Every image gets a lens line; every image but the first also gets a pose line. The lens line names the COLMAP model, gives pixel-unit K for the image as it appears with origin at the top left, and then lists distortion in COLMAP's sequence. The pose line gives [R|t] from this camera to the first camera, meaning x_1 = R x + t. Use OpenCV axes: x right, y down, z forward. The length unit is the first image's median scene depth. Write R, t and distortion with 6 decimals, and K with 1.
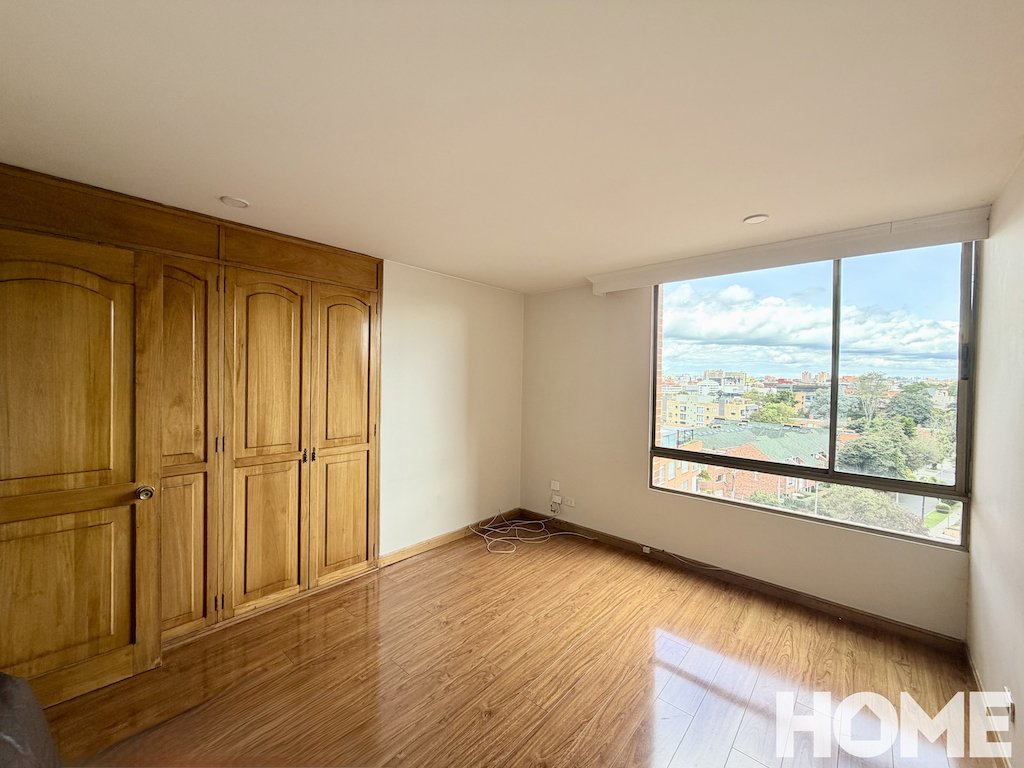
lens RADIAL K [[403.7, 0, 509.8], [0, 403.7, 381.9], [0, 0, 1]] dist [-0.000156, 0.000054]
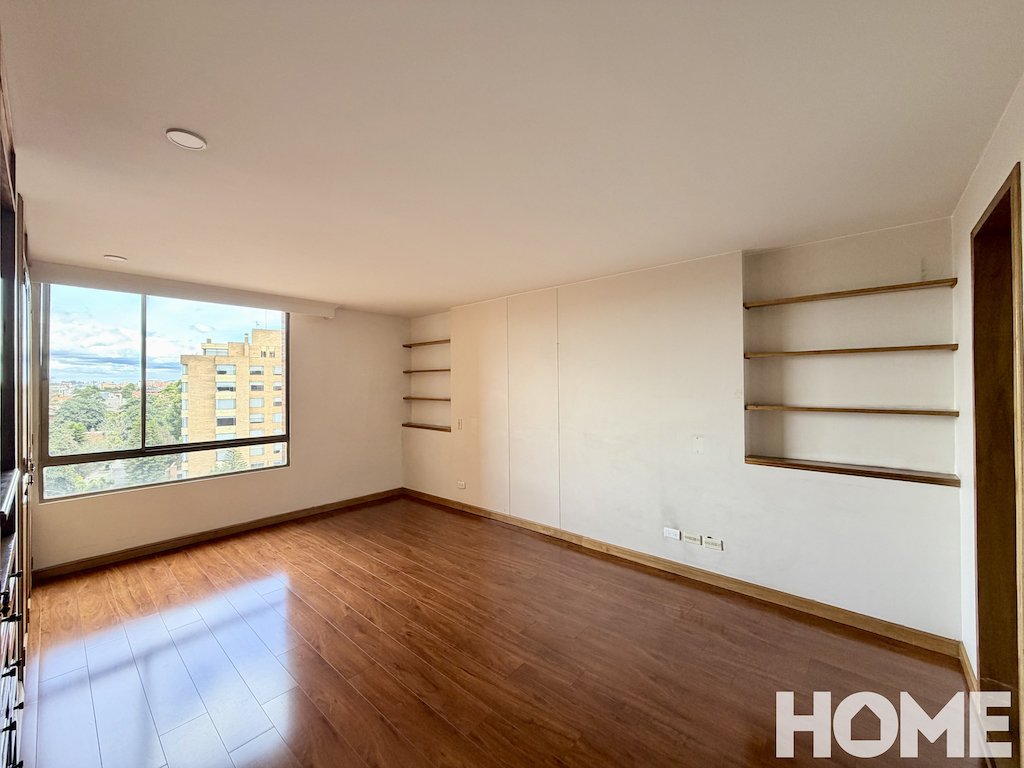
lens RADIAL K [[406.4, 0, 514.0], [0, 406.4, 381.2], [0, 0, 1]] dist [0.000879, 0.000024]
pose [[-0.036061, -0.009778, 0.999302, -0.594070], [0.020383, 0.999737, 0.010517, -0.002000], [-0.999142, 0.020748, -0.035852, -0.044986]]
